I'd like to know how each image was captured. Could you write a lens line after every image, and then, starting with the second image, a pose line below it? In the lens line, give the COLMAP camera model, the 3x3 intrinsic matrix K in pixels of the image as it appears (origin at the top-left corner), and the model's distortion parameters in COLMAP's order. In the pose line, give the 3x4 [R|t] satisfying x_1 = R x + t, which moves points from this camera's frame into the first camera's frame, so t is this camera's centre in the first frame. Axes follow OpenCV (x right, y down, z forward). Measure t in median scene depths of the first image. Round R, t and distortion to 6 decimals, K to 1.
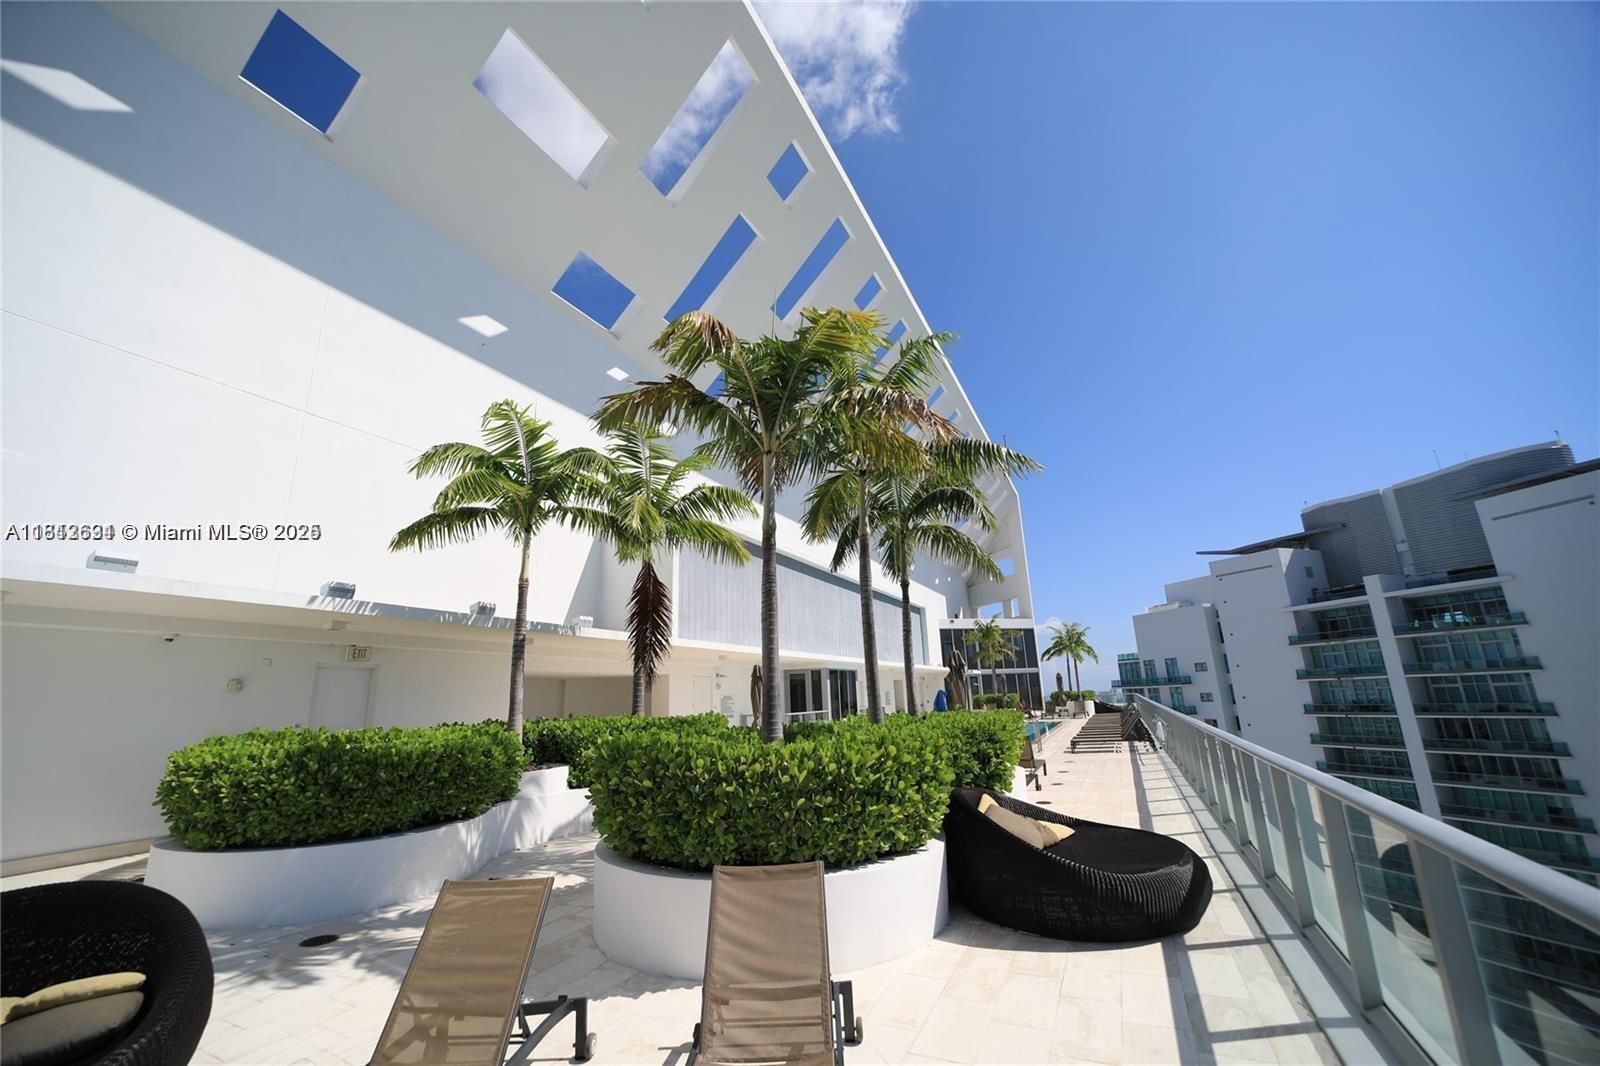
lens RADIAL K [[618.2, 0, 796.5], [0, 618.2, 537.3], [0, 0, 1]] dist [-0.042099, 0.011036]
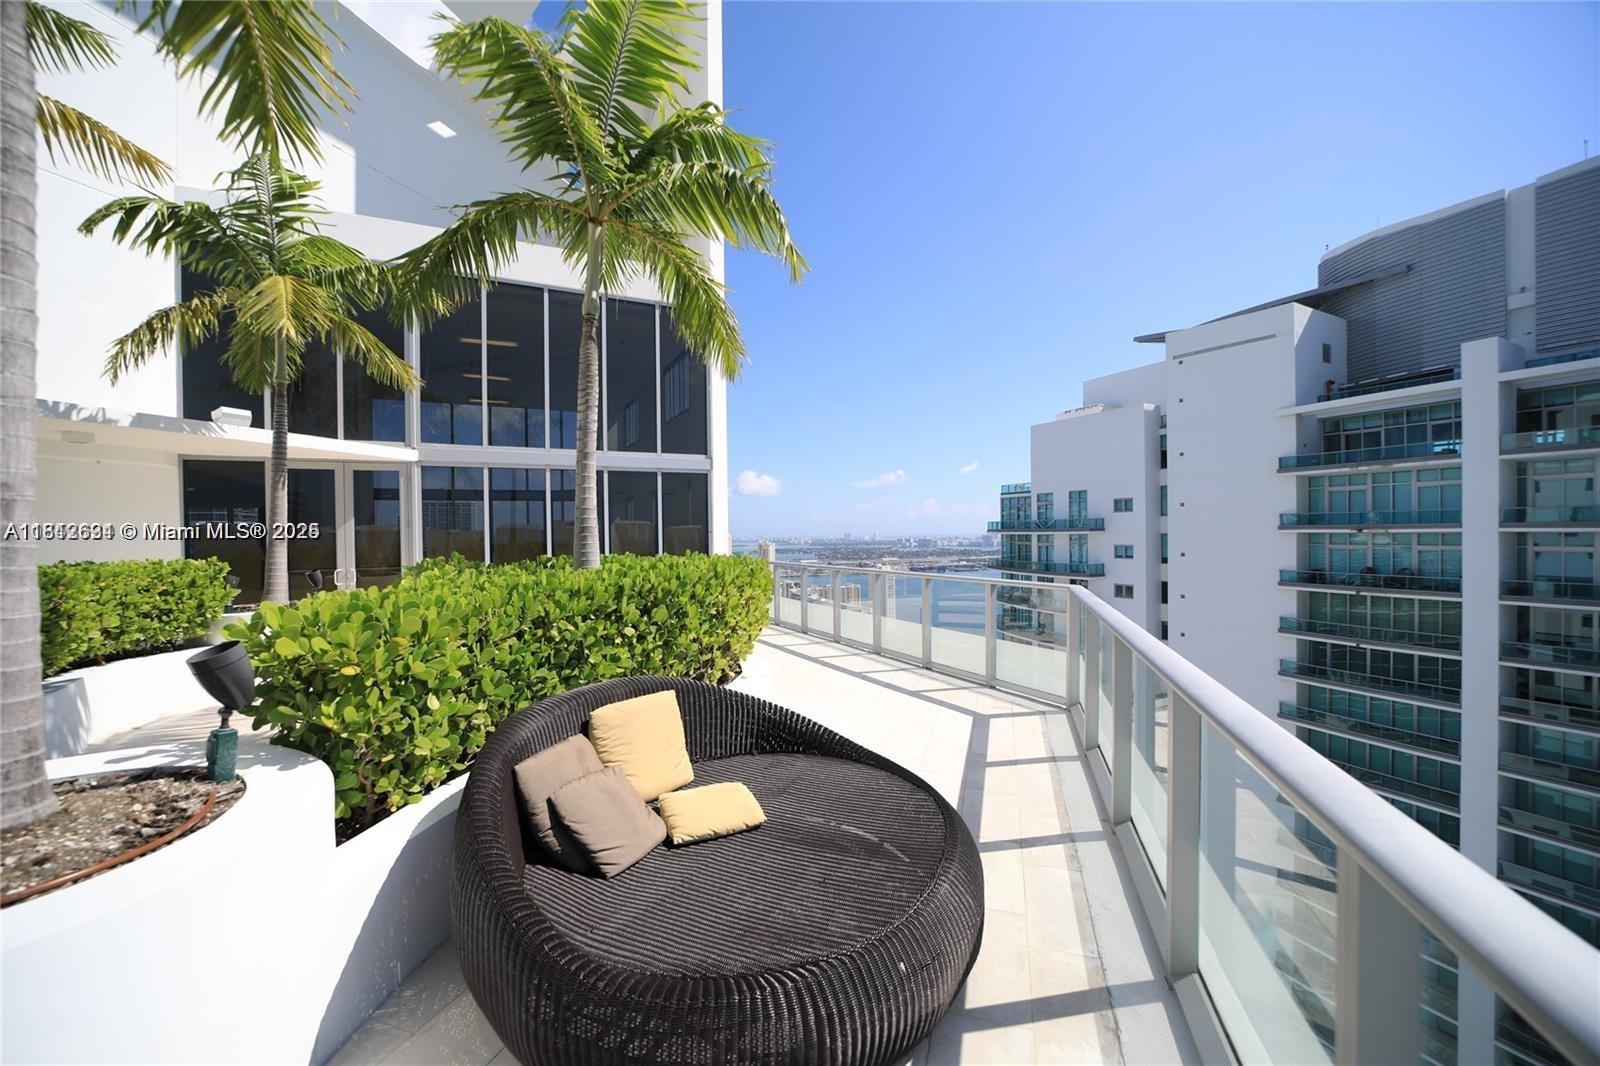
lens RADIAL K [[618.2, 0, 796.5], [0, 618.2, 537.3], [0, 0, 1]] dist [-0.042099, 0.011036]
pose [[0.987776, 0.018844, 0.154736, 0.258169], [-0.057900, 0.966001, 0.251973, 0.117046], [-0.144727, -0.257852, 0.955284, 0.480699]]
